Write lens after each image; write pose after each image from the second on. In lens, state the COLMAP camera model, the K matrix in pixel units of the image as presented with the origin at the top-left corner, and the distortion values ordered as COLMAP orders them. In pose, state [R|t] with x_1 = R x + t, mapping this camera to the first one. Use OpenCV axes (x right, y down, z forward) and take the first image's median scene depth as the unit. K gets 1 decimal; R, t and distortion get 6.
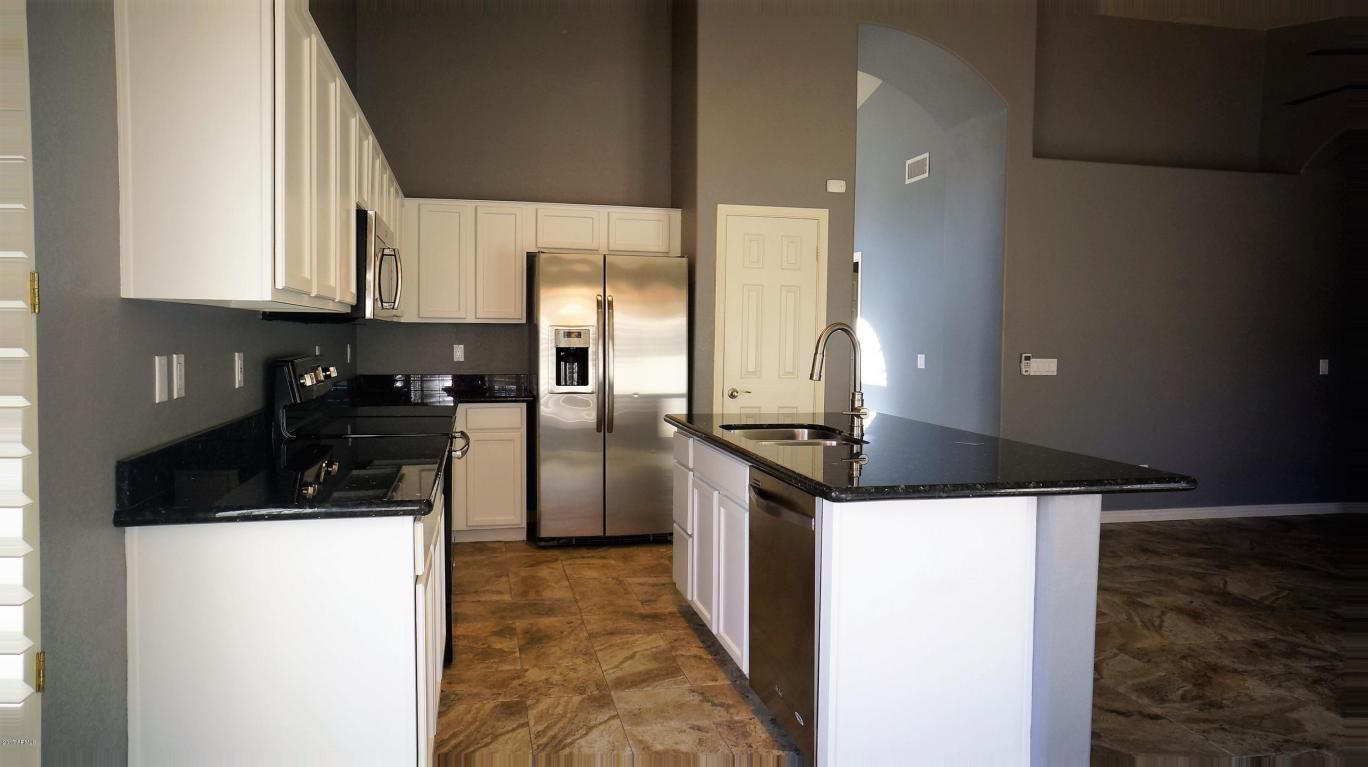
lens RADIAL K [[911.6, 0, 684.0], [0, 911.6, 383.5], [0, 0, 1]] dist [-0.028958, 0.074164]
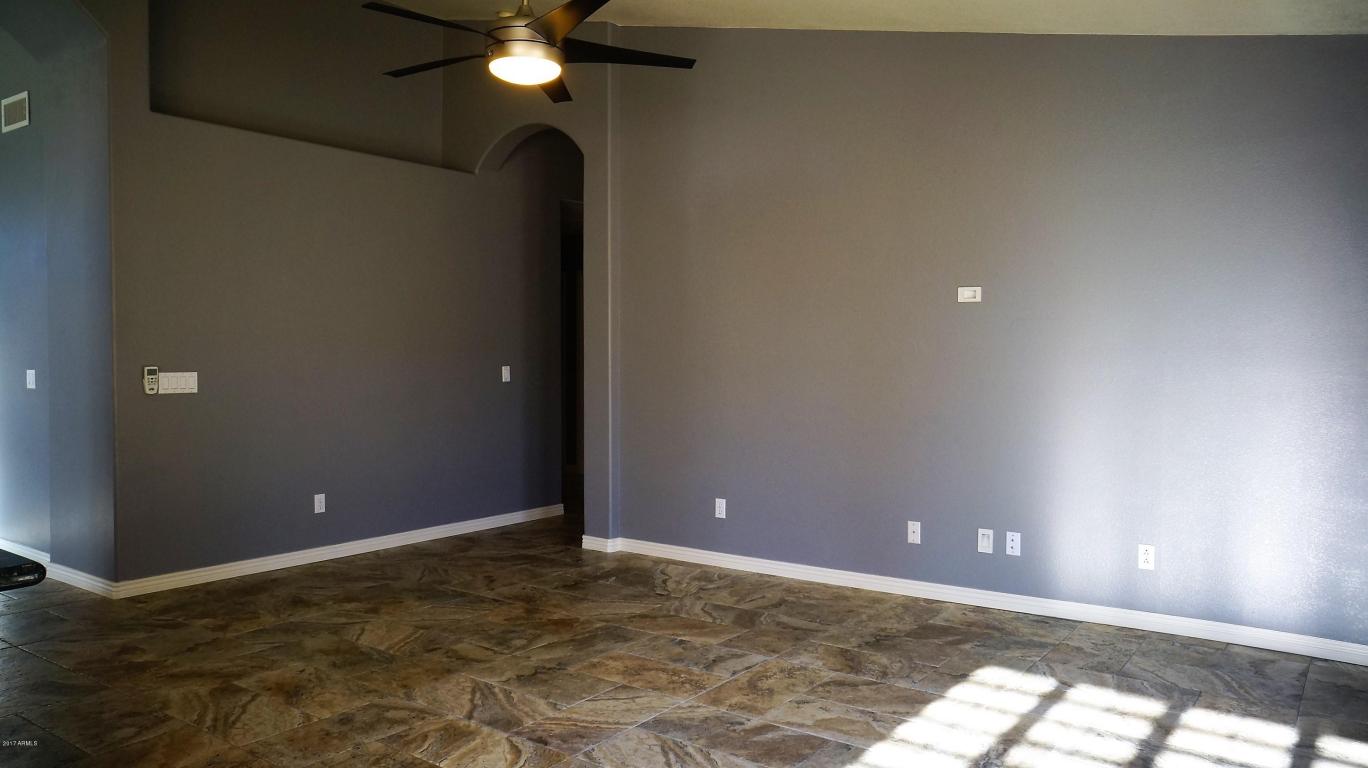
lens RADIAL K [[993.9, 0, 684.0], [0, 993.9, 384.0], [0, 0, 1]] dist [-0.056115, 0.103420]
pose [[0.766557, -0.031377, 0.641409, 0.221105], [0.040407, 0.999183, 0.000587, -0.000311], [-0.640904, 0.025467, 0.767199, 0.091593]]
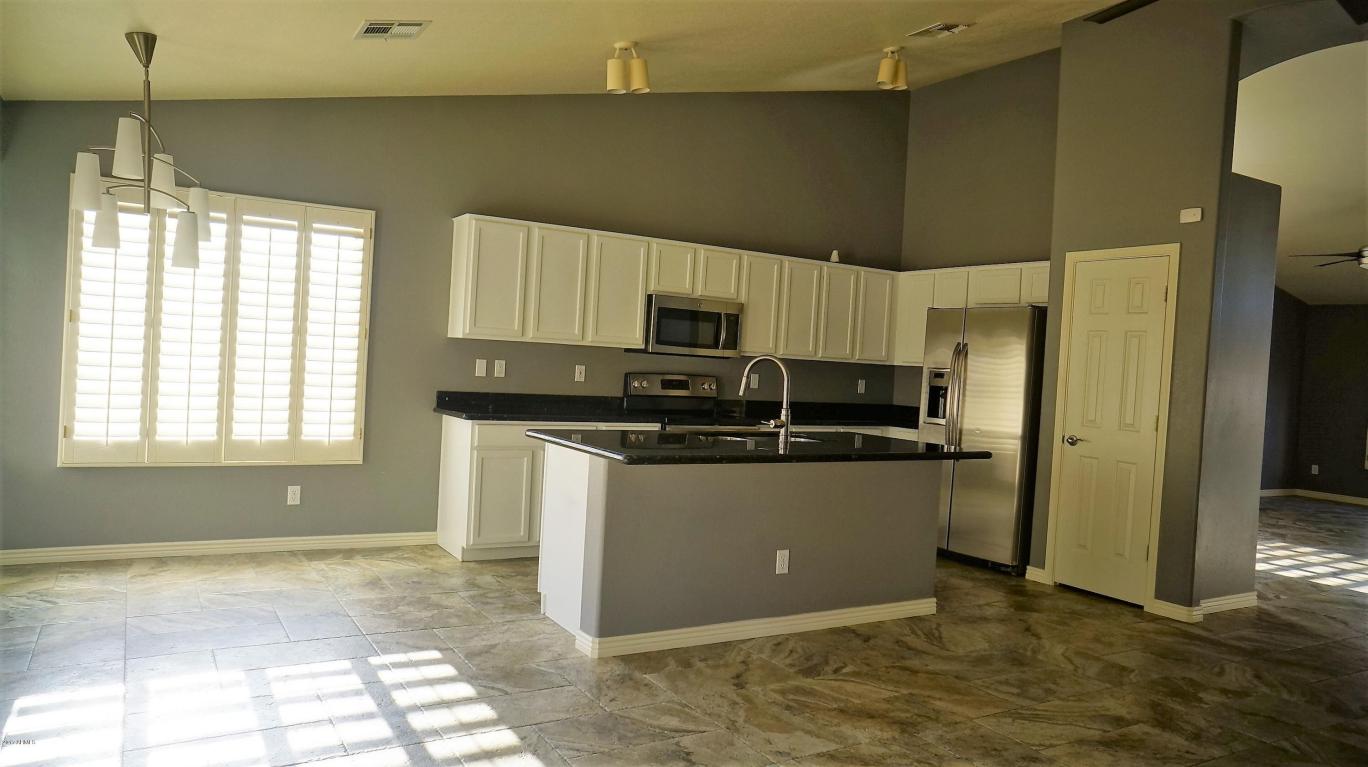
lens RADIAL K [[911.6, 0, 684.0], [0, 911.6, 383.5], [0, 0, 1]] dist [-0.028958, 0.074164]
pose [[0.304647, 0.027387, -0.952072, 0.920269], [-0.103761, 0.994592, -0.004592, -0.002831], [0.946797, 0.100187, 0.305841, 0.313249]]
